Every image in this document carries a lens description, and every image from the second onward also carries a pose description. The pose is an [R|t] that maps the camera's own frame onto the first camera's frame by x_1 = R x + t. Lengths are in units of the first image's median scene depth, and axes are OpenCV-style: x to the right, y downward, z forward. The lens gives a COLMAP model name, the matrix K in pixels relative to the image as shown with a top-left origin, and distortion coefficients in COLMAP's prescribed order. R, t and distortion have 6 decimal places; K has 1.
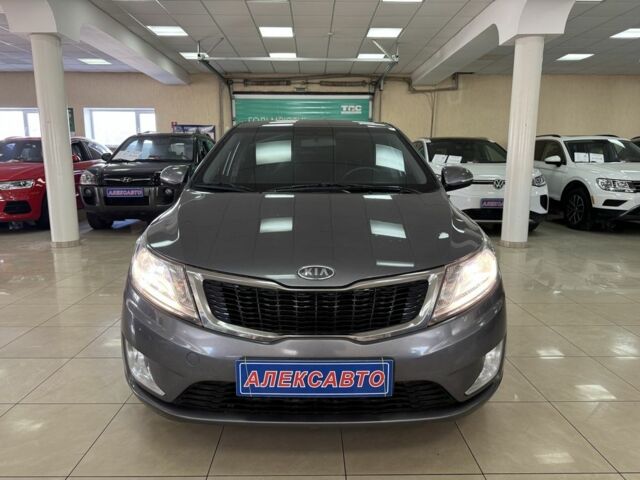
lens RADIAL K [[459.2, 0, 320.0], [0, 459.2, 240.0], [0, 0, 1]] dist [0.054570, -0.053716]
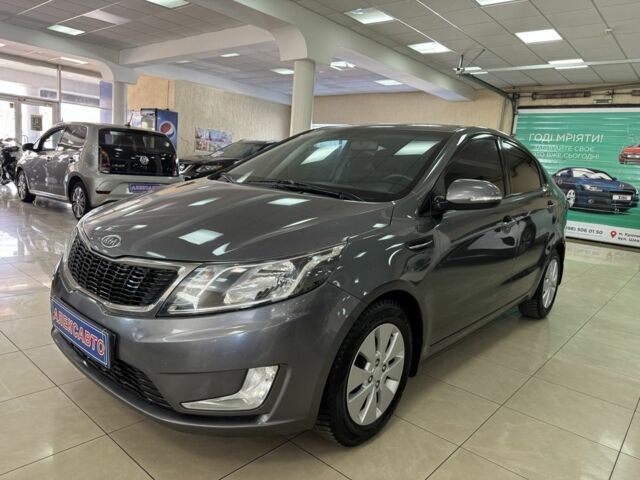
lens RADIAL K [[460.8, 0, 320.0], [0, 460.8, 240.0], [0, 0, 1]] dist [0.043387, -0.006238]
pose [[0.760681, 0.167067, -0.627258, 0.141285], [-0.193581, 0.980728, 0.026454, -0.007848], [0.619589, 0.101302, 0.778362, 0.059081]]
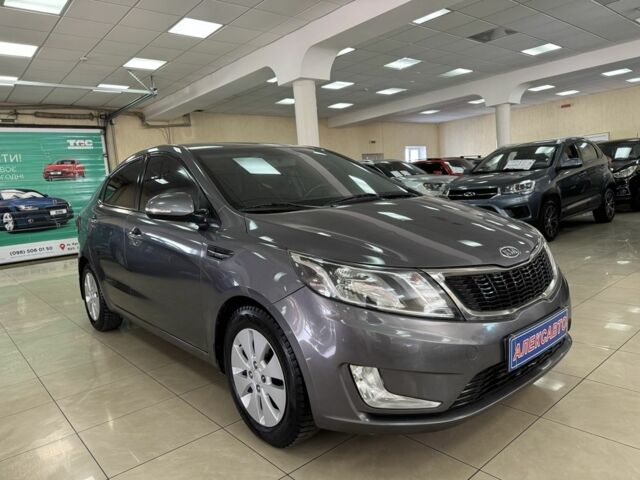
lens RADIAL K [[459.2, 0, 320.0], [0, 459.2, 240.0], [0, 0, 1]] dist [0.054570, -0.053716]
pose [[0.765347, -0.138674, 0.628501, -0.165526], [0.189924, 0.981689, -0.014674, -0.005039], [-0.614958, 0.130598, 0.777671, 0.054668]]
